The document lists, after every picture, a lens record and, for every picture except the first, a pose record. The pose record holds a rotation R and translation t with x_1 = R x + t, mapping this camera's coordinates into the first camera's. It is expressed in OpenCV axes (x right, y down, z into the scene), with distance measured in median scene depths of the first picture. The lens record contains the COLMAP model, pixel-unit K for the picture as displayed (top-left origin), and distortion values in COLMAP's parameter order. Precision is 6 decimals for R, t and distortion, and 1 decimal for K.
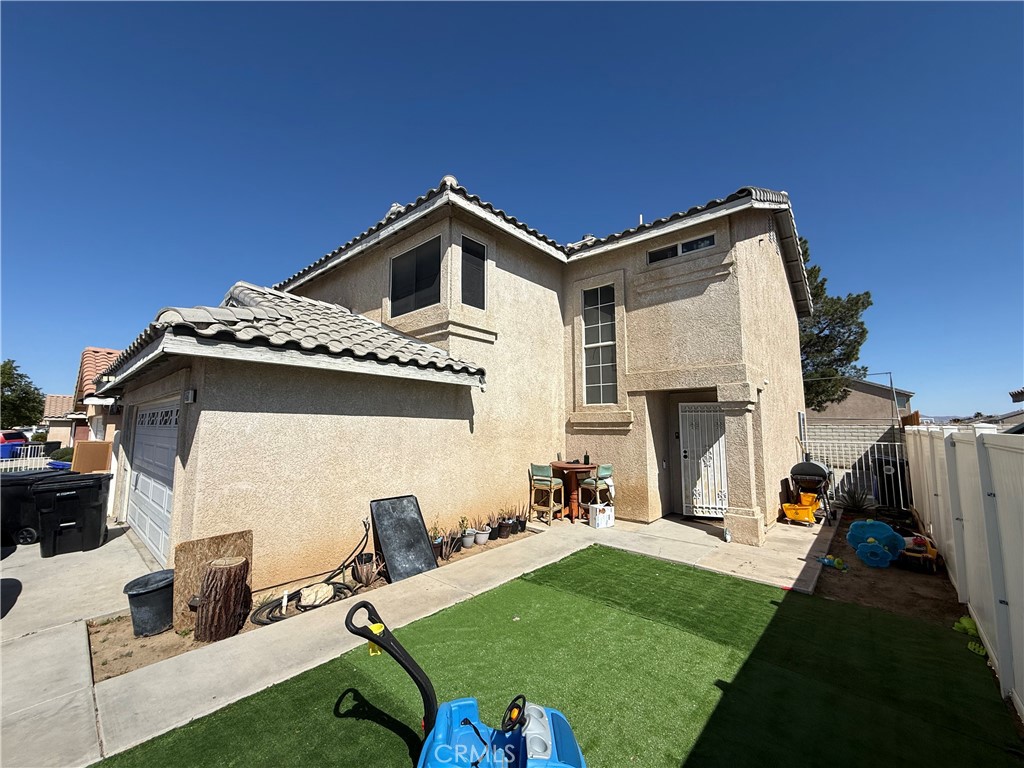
lens RADIAL K [[409.1, 0, 502.8], [0, 409.1, 383.1], [0, 0, 1]] dist [-0.002508, 0.002172]
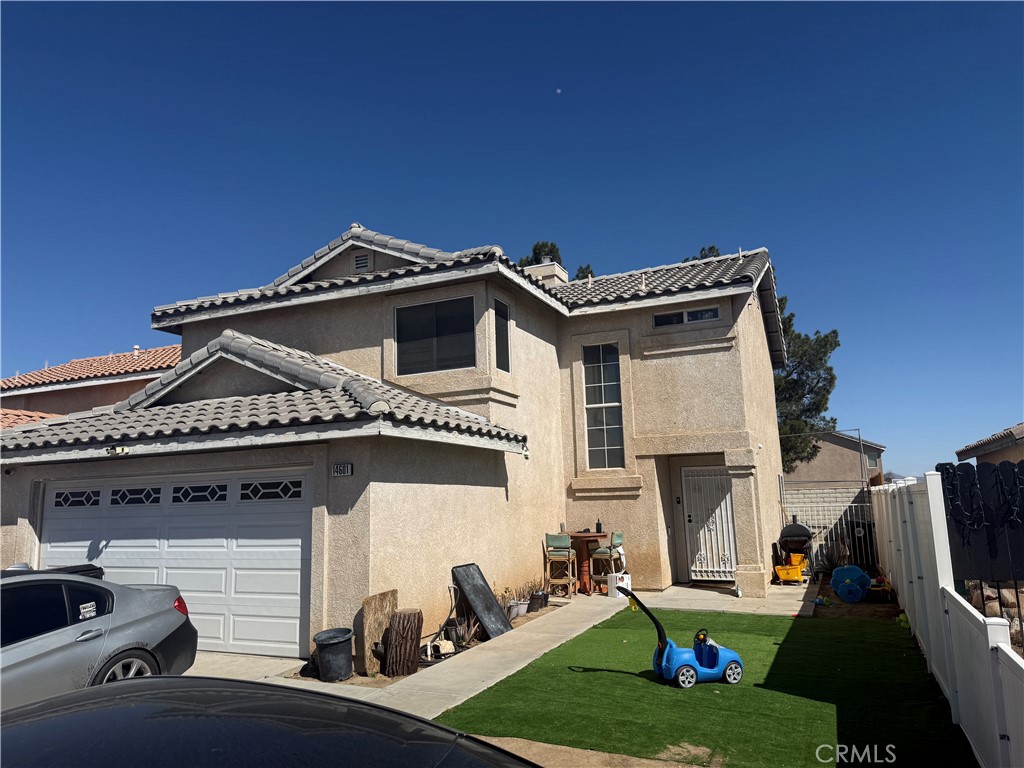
lens RADIAL K [[720.7, 0, 503.1], [0, 720.7, 376.0], [0, 0, 1]] dist [0.055173, -0.055818]
pose [[0.954785, 0.024230, 0.296309, -0.539862], [-0.003699, 0.997564, -0.069656, -0.049805], [-0.297275, 0.065411, 0.952549, -0.587268]]
